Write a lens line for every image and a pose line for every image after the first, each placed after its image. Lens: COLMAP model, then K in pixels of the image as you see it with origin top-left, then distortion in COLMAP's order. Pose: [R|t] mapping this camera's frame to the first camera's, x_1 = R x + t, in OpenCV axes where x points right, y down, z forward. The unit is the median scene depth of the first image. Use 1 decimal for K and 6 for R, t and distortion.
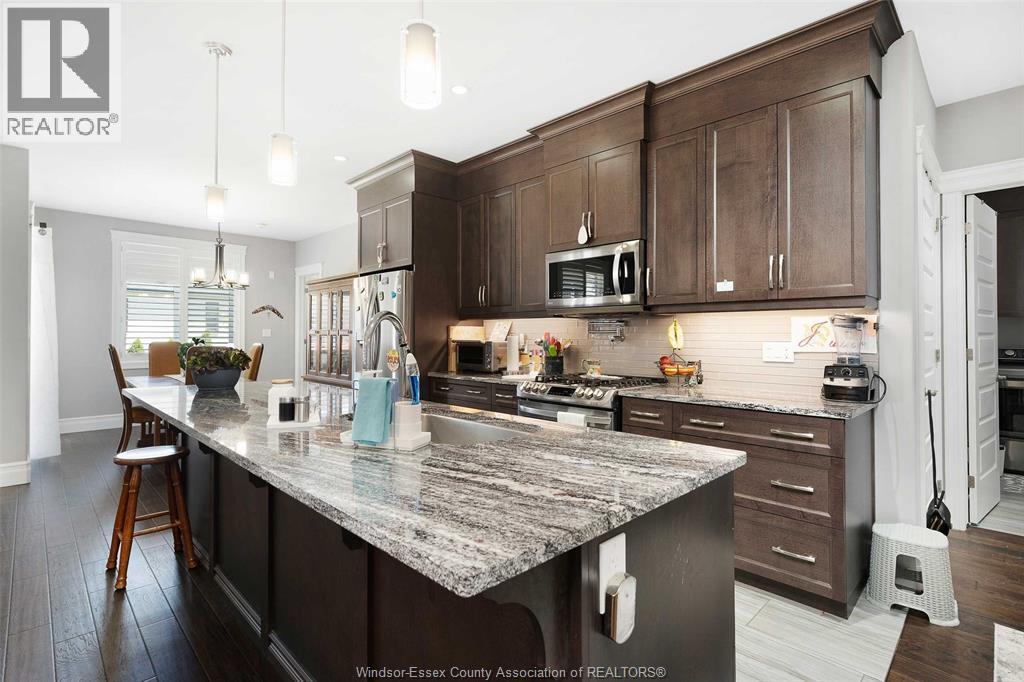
lens RADIAL K [[484.6, 0, 512.9], [0, 484.6, 327.4], [0, 0, 1]] dist [-0.004501, -0.000322]
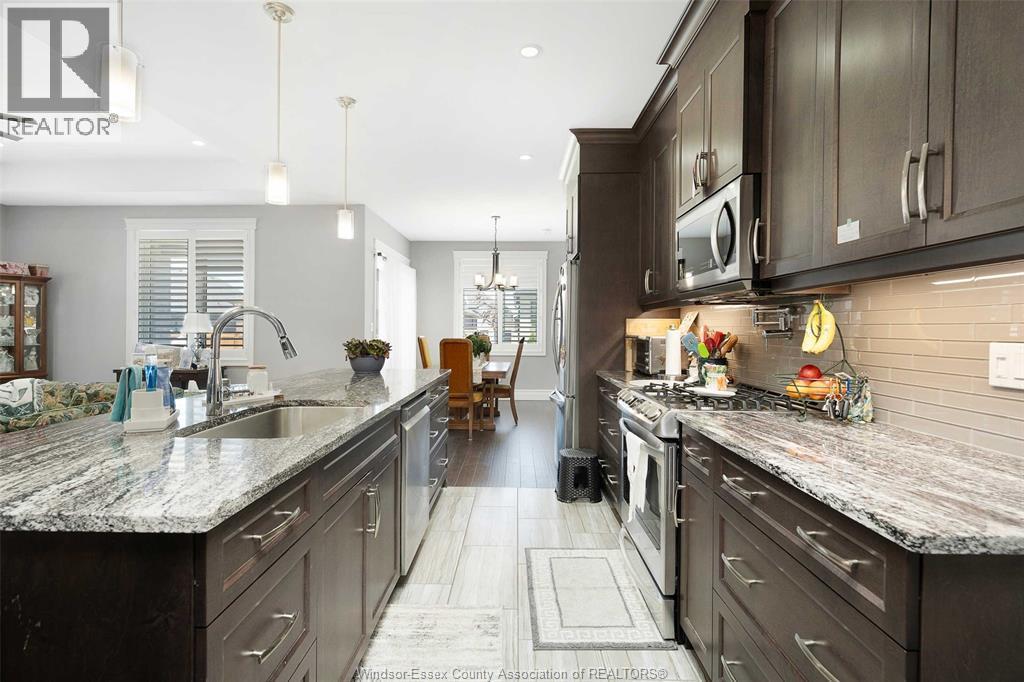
lens RADIAL K [[484.6, 0, 521.9], [0, 484.6, 330.9], [0, 0, 1]] dist [-0.004501, -0.000322]
pose [[0.707936, 0.000845, -0.706276, 0.361408], [0.013964, 0.999787, 0.015193, 0.003392], [0.706139, -0.020618, 0.707773, 0.252060]]
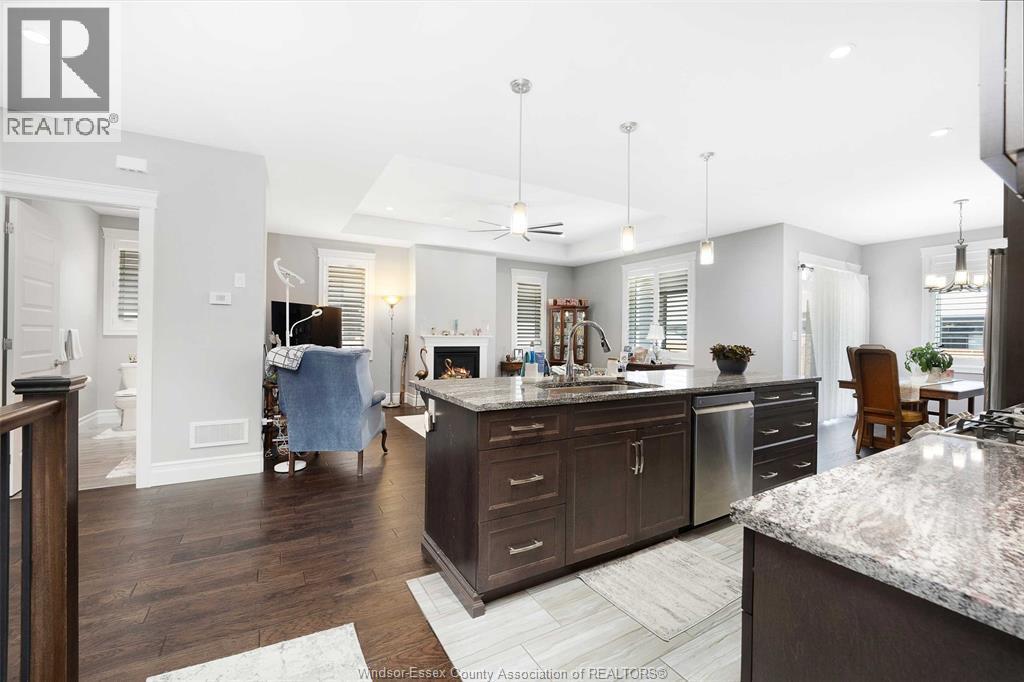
lens RADIAL K [[420.8, 0, 515.4], [0, 420.8, 337.7], [0, 0, 1]] dist [-0.019624, 0.001128]
pose [[-0.236071, -0.000134, -0.971736, 0.543402], [0.007075, 0.999973, -0.001857, 0.011114], [0.971710, -0.007314, -0.236063, 0.439255]]
